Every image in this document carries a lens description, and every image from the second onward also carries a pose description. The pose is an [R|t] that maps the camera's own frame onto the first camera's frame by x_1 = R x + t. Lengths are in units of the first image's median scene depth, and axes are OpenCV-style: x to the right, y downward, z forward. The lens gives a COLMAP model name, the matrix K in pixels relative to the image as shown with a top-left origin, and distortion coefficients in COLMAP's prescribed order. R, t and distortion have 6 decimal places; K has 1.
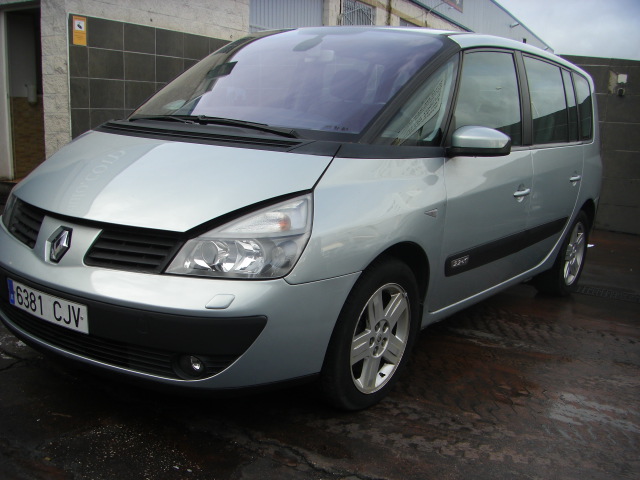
lens RADIAL K [[703.4, 0, 320.0], [0, 703.4, 240.0], [0, 0, 1]] dist [-0.094373, -0.006718]
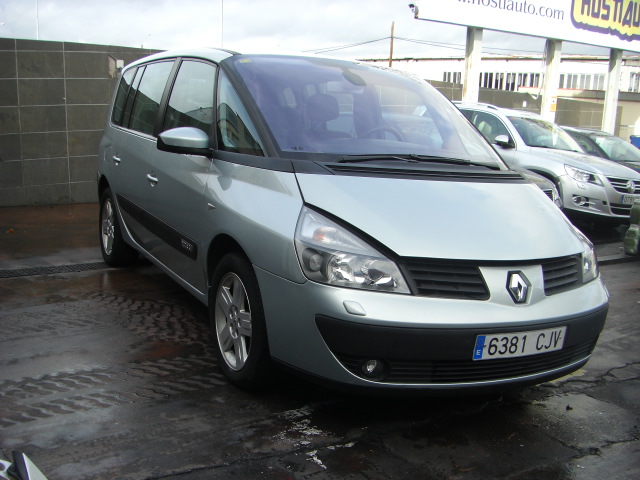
lens RADIAL K [[703.4, 0, 320.0], [0, 703.4, 240.0], [0, 0, 1]] dist [-0.094373, -0.006718]
pose [[0.436147, -0.175671, 0.882562, -1.508658], [0.113673, 0.983659, 0.139619, -0.264562], [-0.892667, 0.039429, 0.448989, 0.784645]]
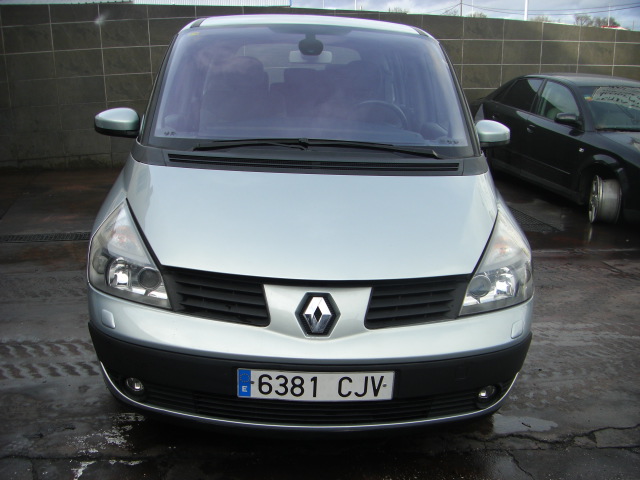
lens RADIAL K [[691.9, 0, 320.0], [0, 691.9, 240.0], [0, 0, 1]] dist [0.066752, -0.420936]
pose [[0.795136, -0.193365, 0.574777, -0.871126], [0.130448, 0.980152, 0.149281, -0.220522], [-0.592235, -0.043720, 0.804578, 0.293717]]
